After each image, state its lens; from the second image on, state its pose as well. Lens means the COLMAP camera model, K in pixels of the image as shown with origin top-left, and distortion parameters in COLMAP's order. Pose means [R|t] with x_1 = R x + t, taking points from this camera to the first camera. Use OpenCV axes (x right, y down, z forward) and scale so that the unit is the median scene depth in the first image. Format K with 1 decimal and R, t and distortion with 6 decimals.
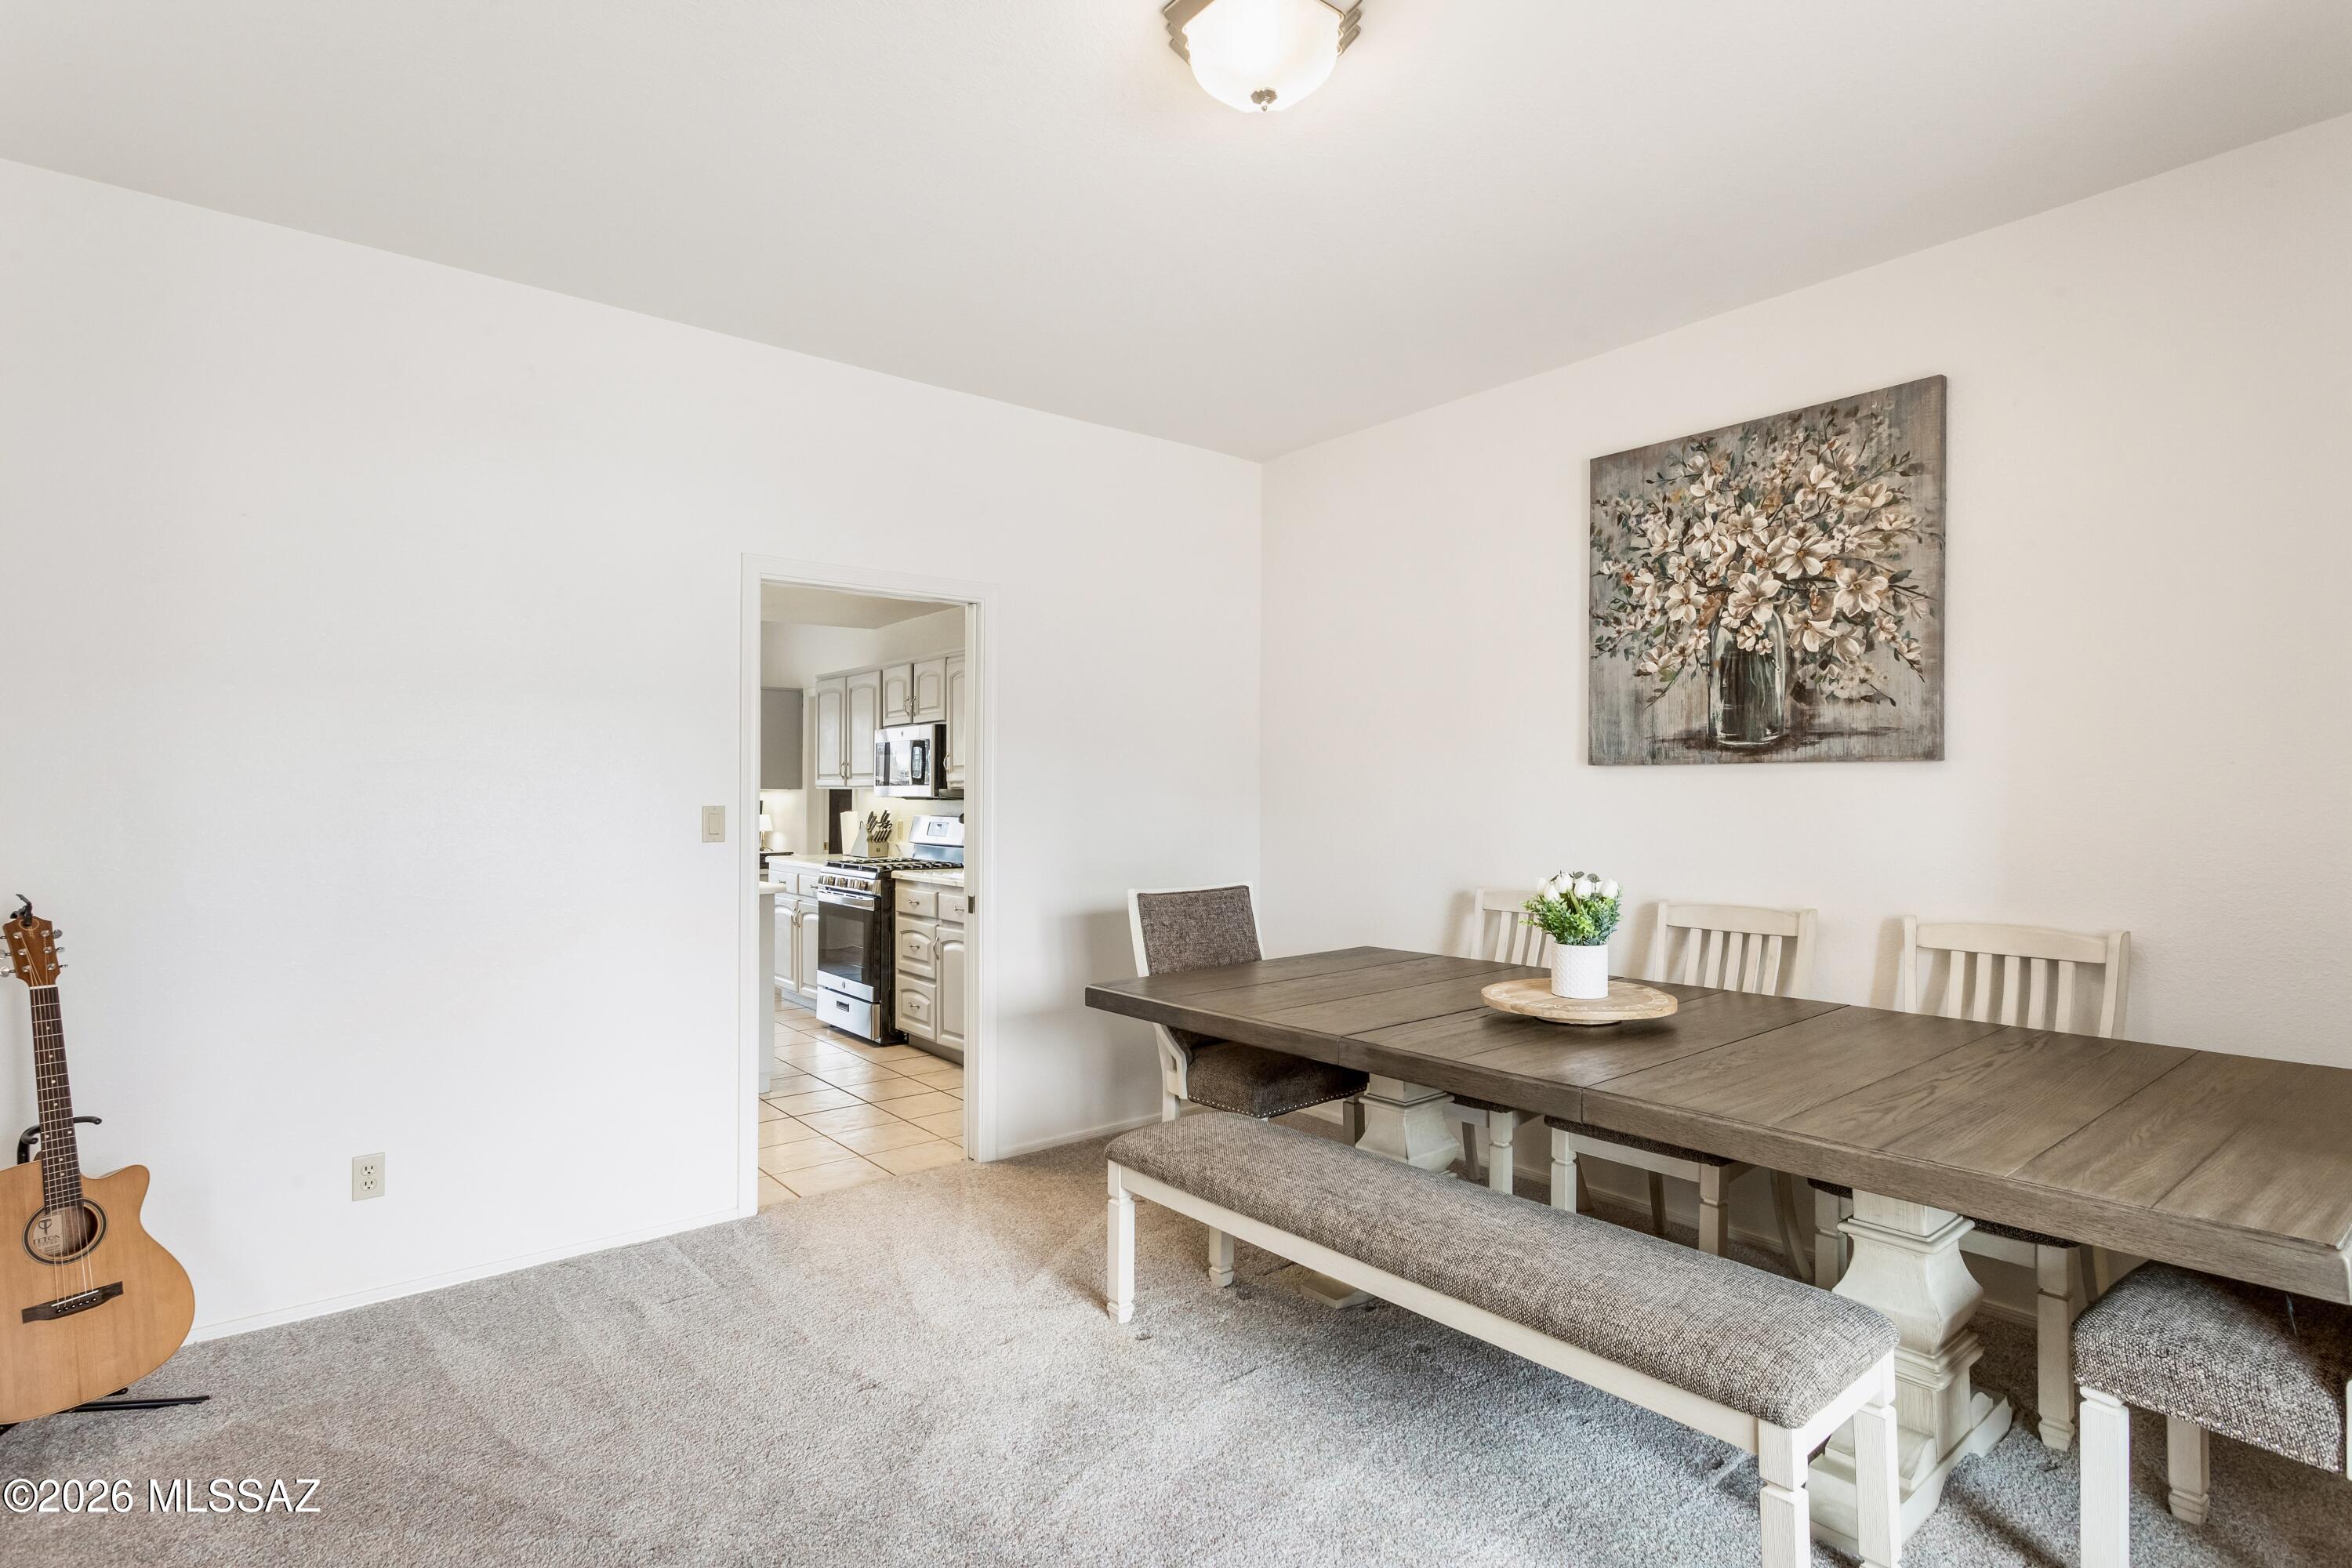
lens RADIAL K [[1175.2, 0, 1176.5], [0, 1175.2, 748.8], [0, 0, 1]] dist [0.002222, 0.000497]
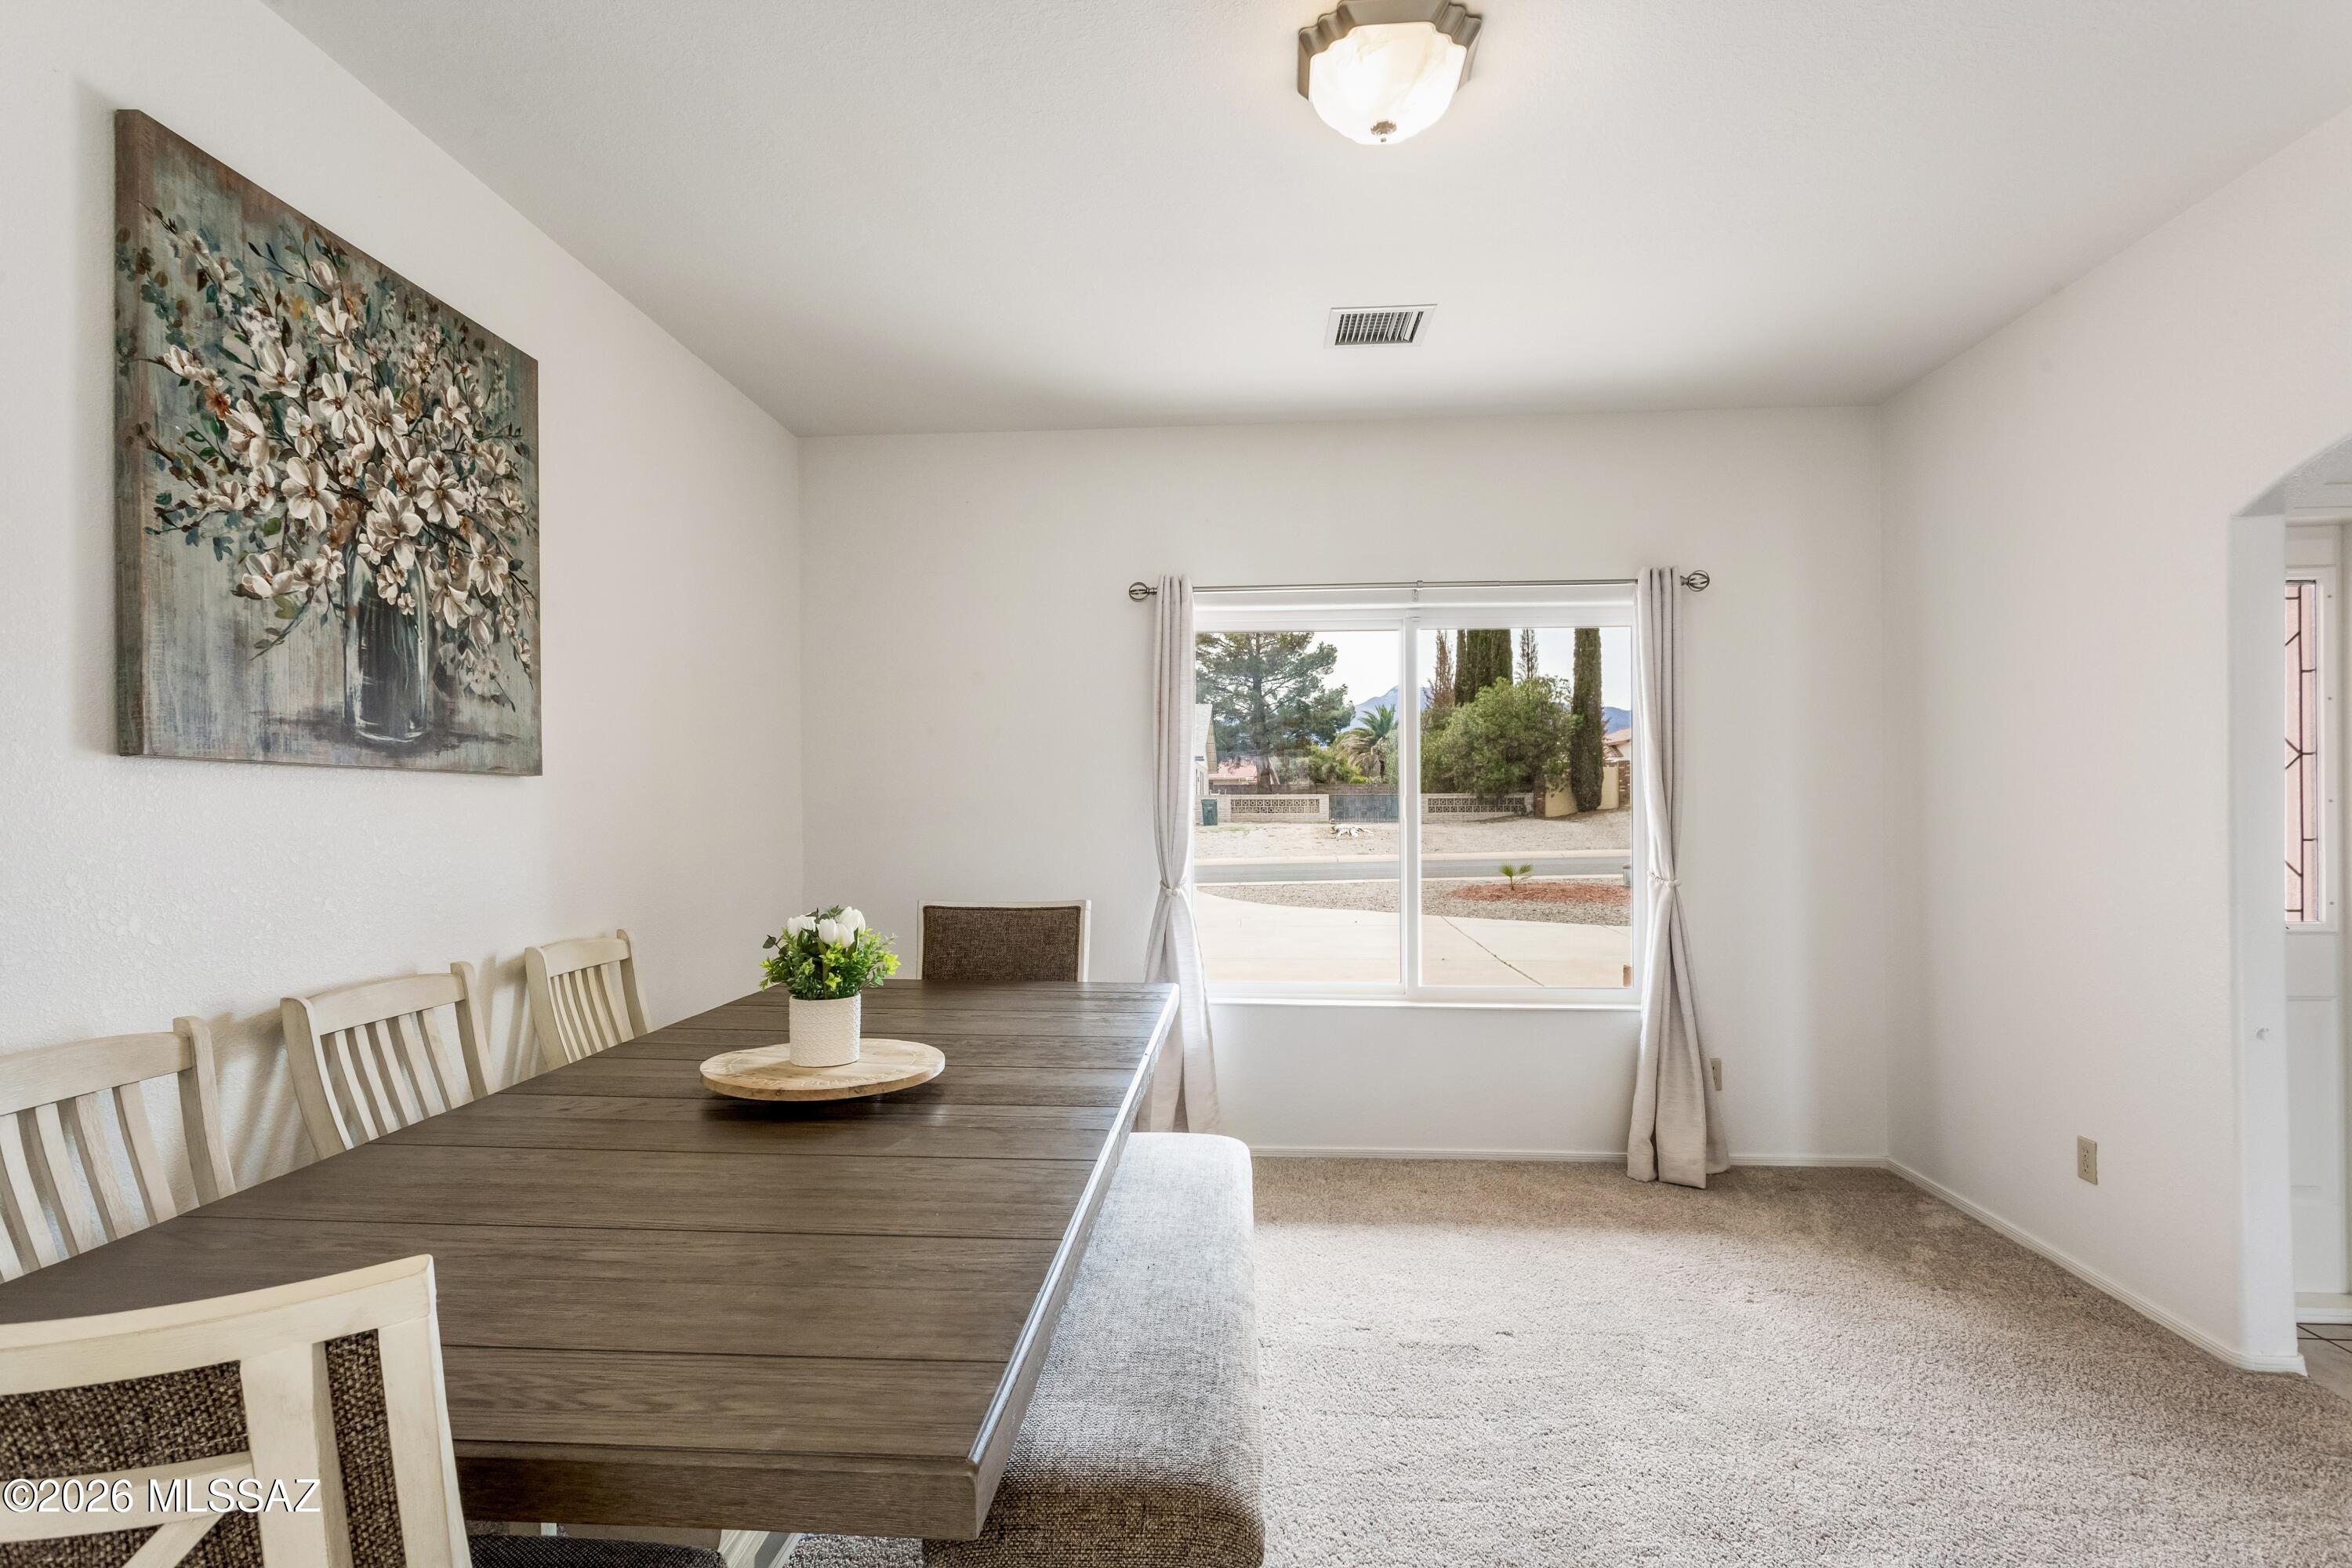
lens RADIAL K [[1187.6, 0, 1166.1], [0, 1187.6, 799.4], [0, 0, 1]] dist [0.018314, 0.000376]
pose [[-0.728751, 0.010689, 0.684695, -0.312923], [-0.018733, 0.999193, -0.035536, 0.045913], [-0.684522, -0.038723, -0.727963, 1.177565]]
